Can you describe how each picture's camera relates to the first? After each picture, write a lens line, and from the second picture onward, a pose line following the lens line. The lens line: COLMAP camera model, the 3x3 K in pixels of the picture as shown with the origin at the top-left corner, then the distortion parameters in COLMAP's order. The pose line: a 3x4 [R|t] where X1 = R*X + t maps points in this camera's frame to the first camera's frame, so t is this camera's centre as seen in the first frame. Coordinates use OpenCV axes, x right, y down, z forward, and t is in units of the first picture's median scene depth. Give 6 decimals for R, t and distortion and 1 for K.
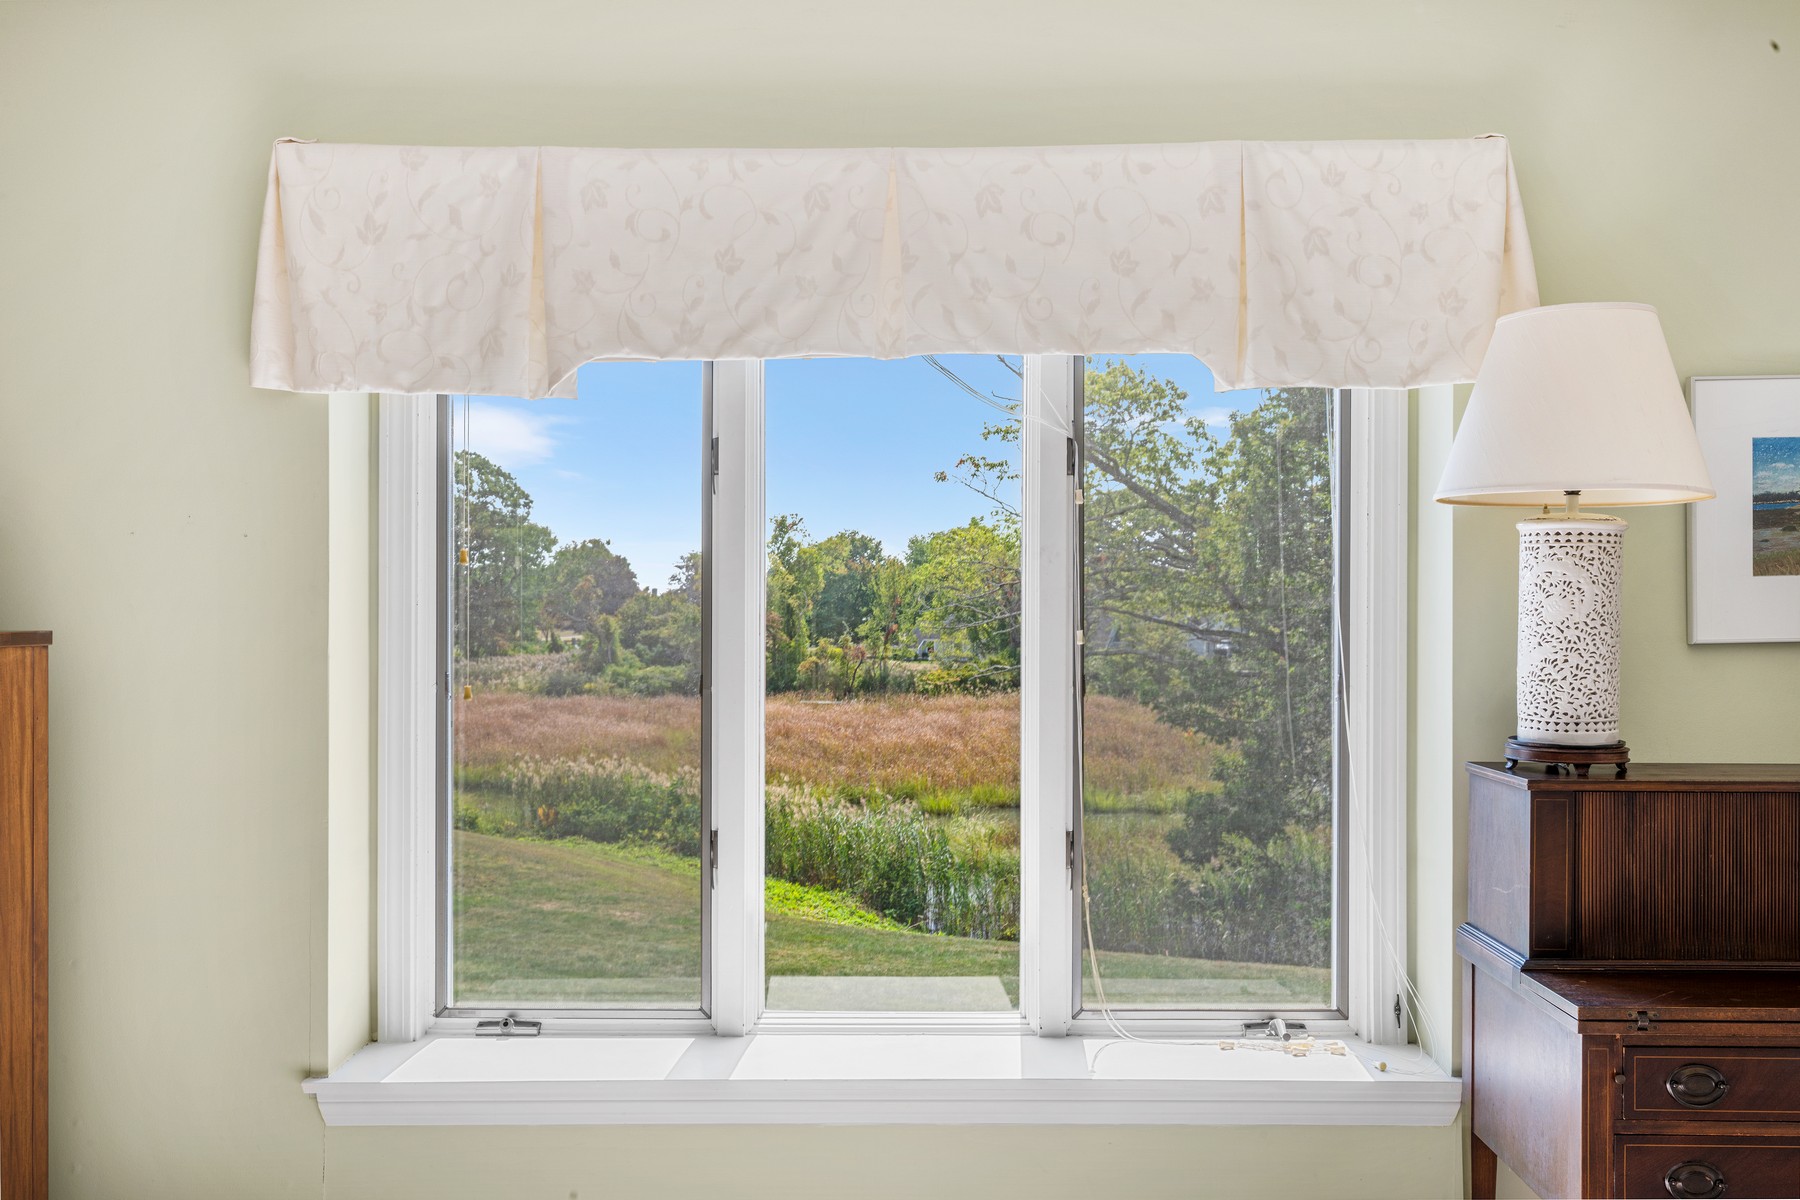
lens RADIAL K [[1511.9, 0, 904.0], [0, 1511.9, 606.0], [0, 0, 1]] dist [0.001992, -0.005639]
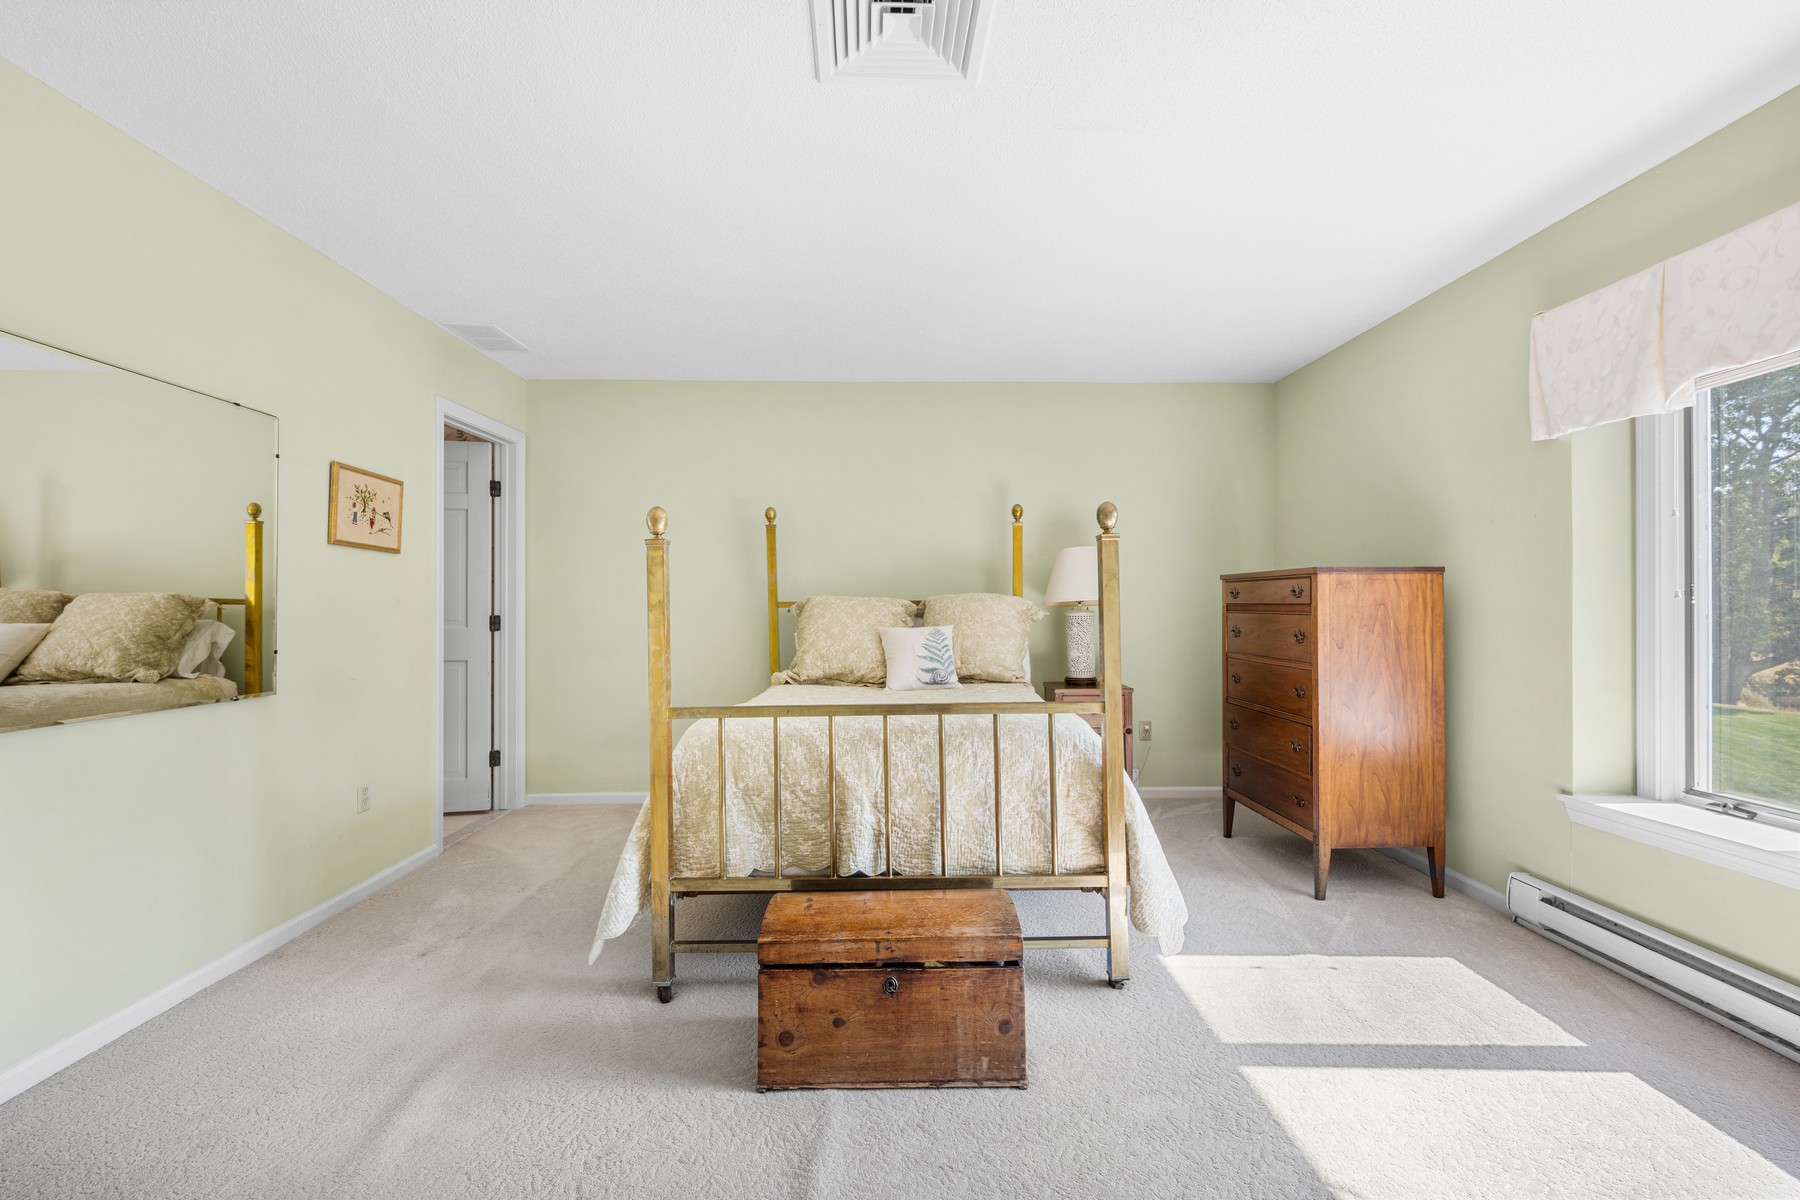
lens RADIAL K [[760.4, 0, 900.3], [0, 760.4, 604.9], [0, 0, 1]] dist [0.001090, 0.000032]
pose [[0.020196, -0.002163, -0.999794, 0.574664], [0.002053, 0.999996, -0.002122, 0.074945], [0.999794, -0.002010, 0.020200, 0.141677]]
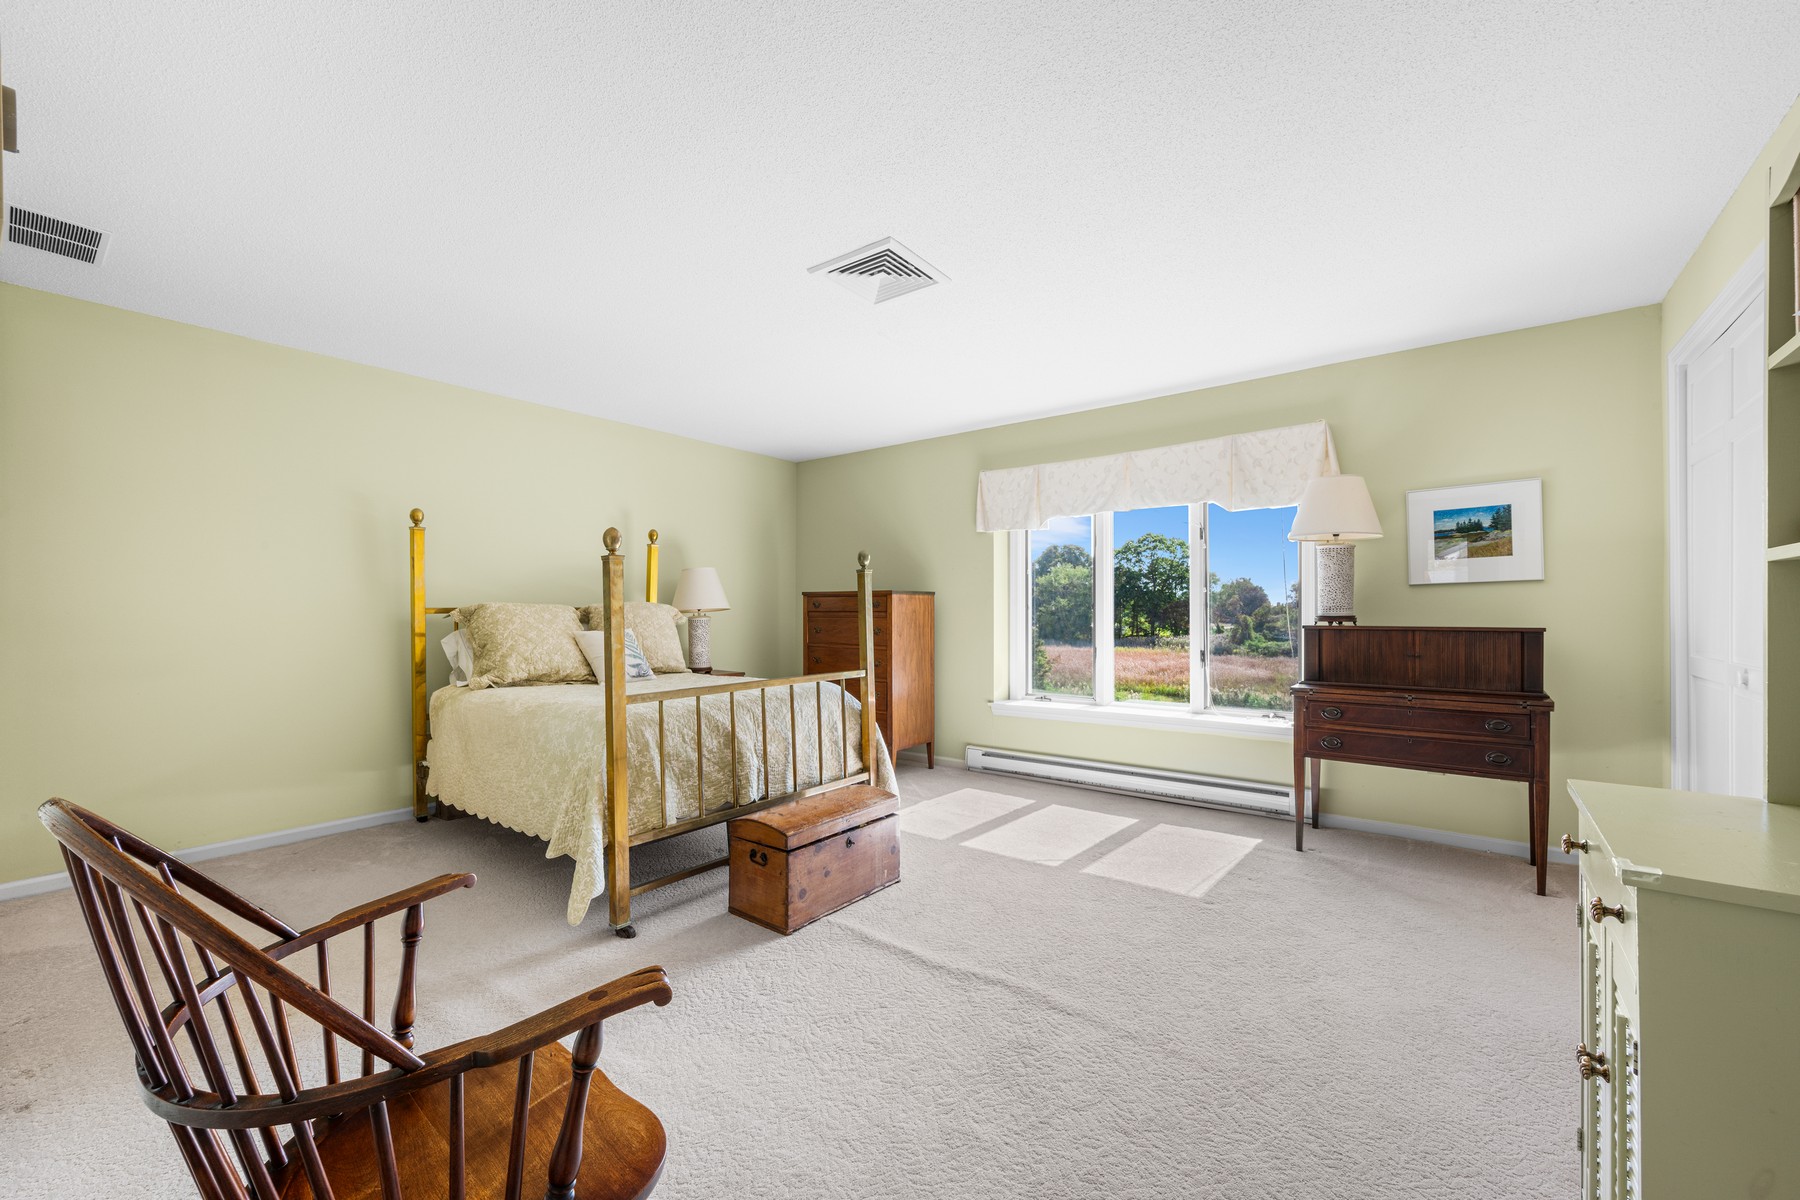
lens RADIAL K [[706.2, 0, 885.2], [0, 706.2, 610.4], [0, 0, 1]] dist [-0.001813, 0.000515]
pose [[0.777407, -0.003442, -0.628988, 0.589476], [0.001257, 0.999992, -0.003919, 0.077029], [0.628996, 0.002256, 0.777405, -0.653712]]
